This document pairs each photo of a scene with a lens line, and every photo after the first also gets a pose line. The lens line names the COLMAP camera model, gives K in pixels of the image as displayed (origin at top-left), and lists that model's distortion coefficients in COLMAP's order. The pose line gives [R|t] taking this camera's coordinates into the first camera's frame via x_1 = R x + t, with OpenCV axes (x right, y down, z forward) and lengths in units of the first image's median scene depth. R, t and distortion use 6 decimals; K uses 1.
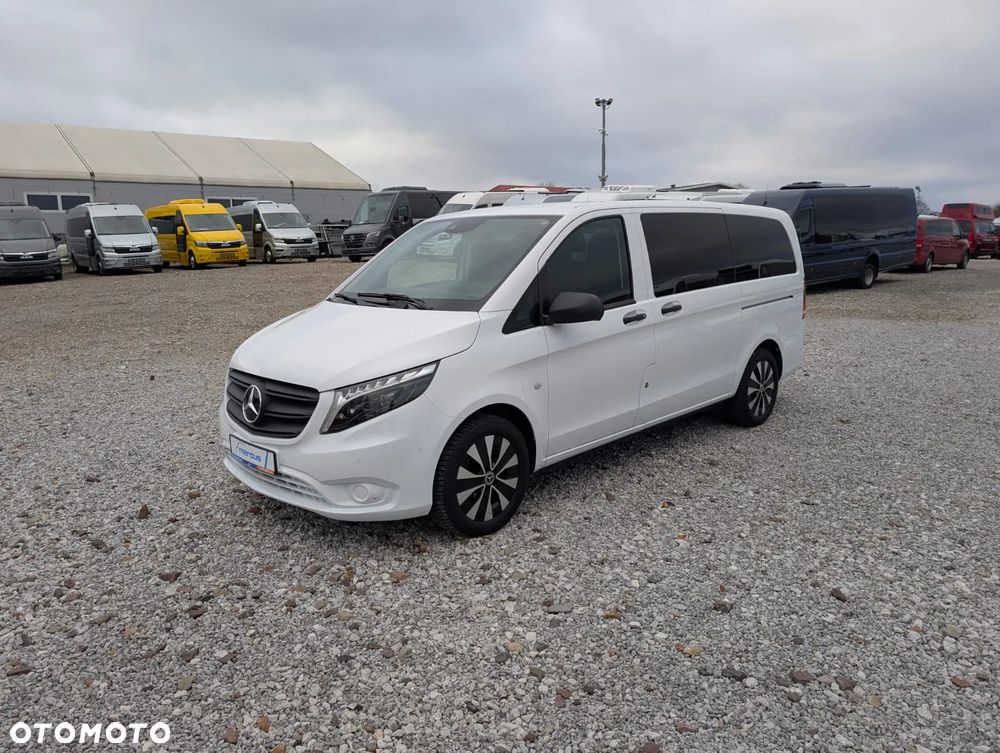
lens RADIAL K [[719.0, 0, 484.1], [0, 719.0, 373.6], [0, 0, 1]] dist [0.017909, -0.004913]
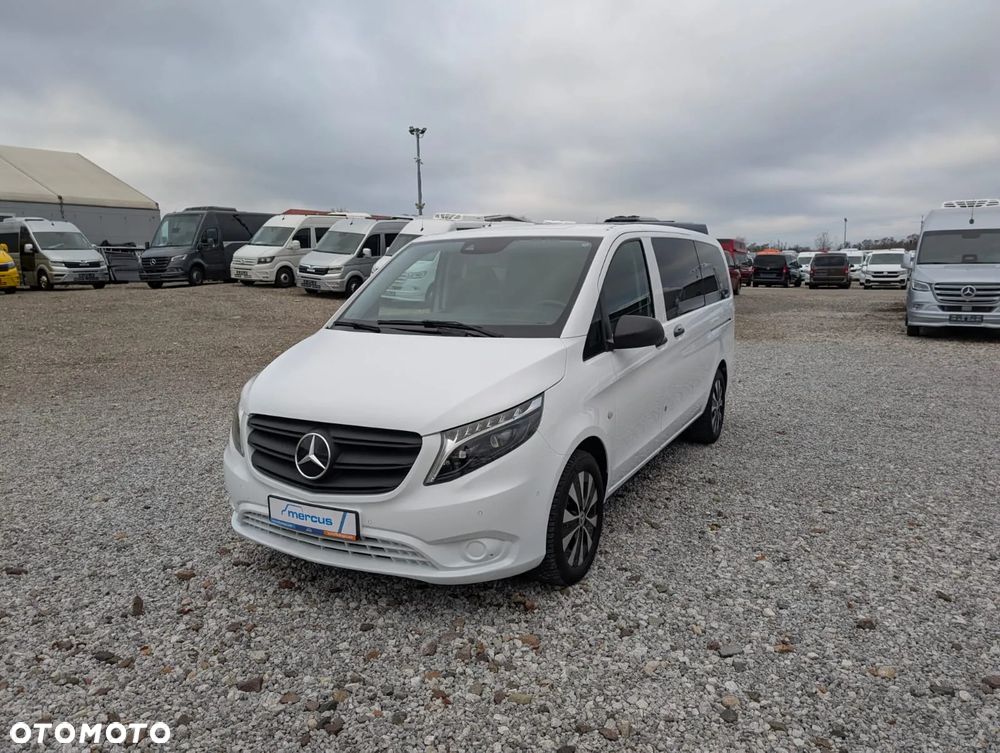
lens RADIAL K [[720.7, 0, 492.1], [0, 720.7, 375.5], [0, 0, 1]] dist [0.020363, -0.016177]
pose [[0.950377, -0.037545, 0.308827, -0.364036], [0.048414, 0.998446, -0.027604, -0.016236], [-0.307311, 0.041185, 0.950717, 0.143040]]
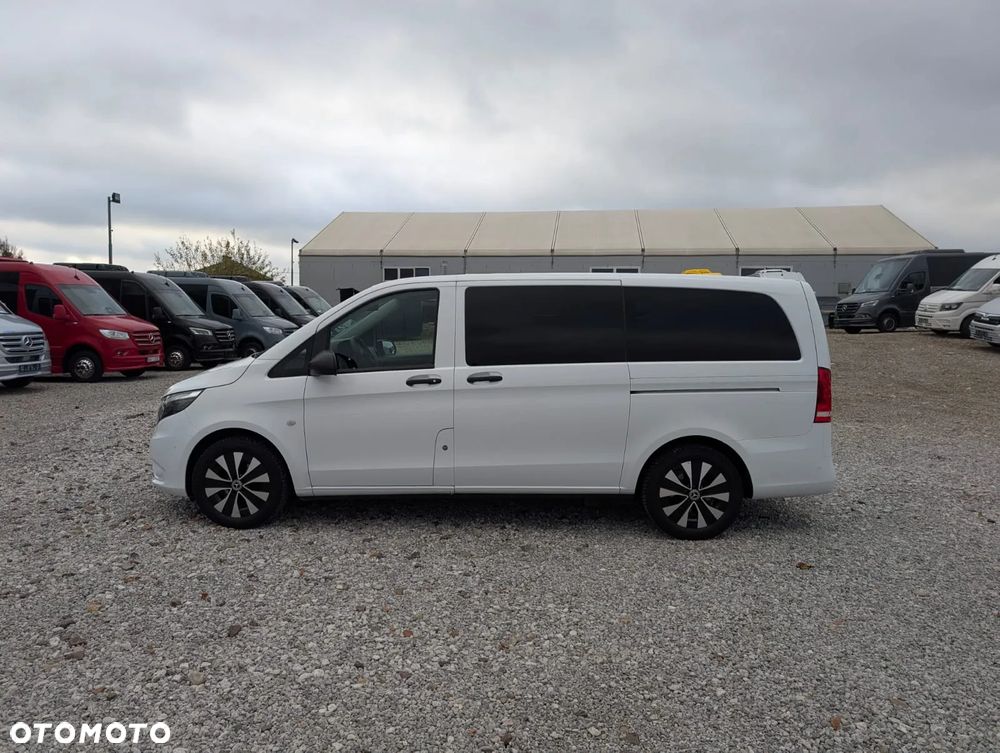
lens RADIAL K [[720.7, 0, 492.1], [0, 720.7, 375.5], [0, 0, 1]] dist [0.020363, -0.016177]
pose [[0.677747, 0.089462, -0.729832, 1.004557], [-0.154275, 0.987779, -0.022185, -0.074395], [0.718928, 0.127631, 0.683266, 0.327897]]
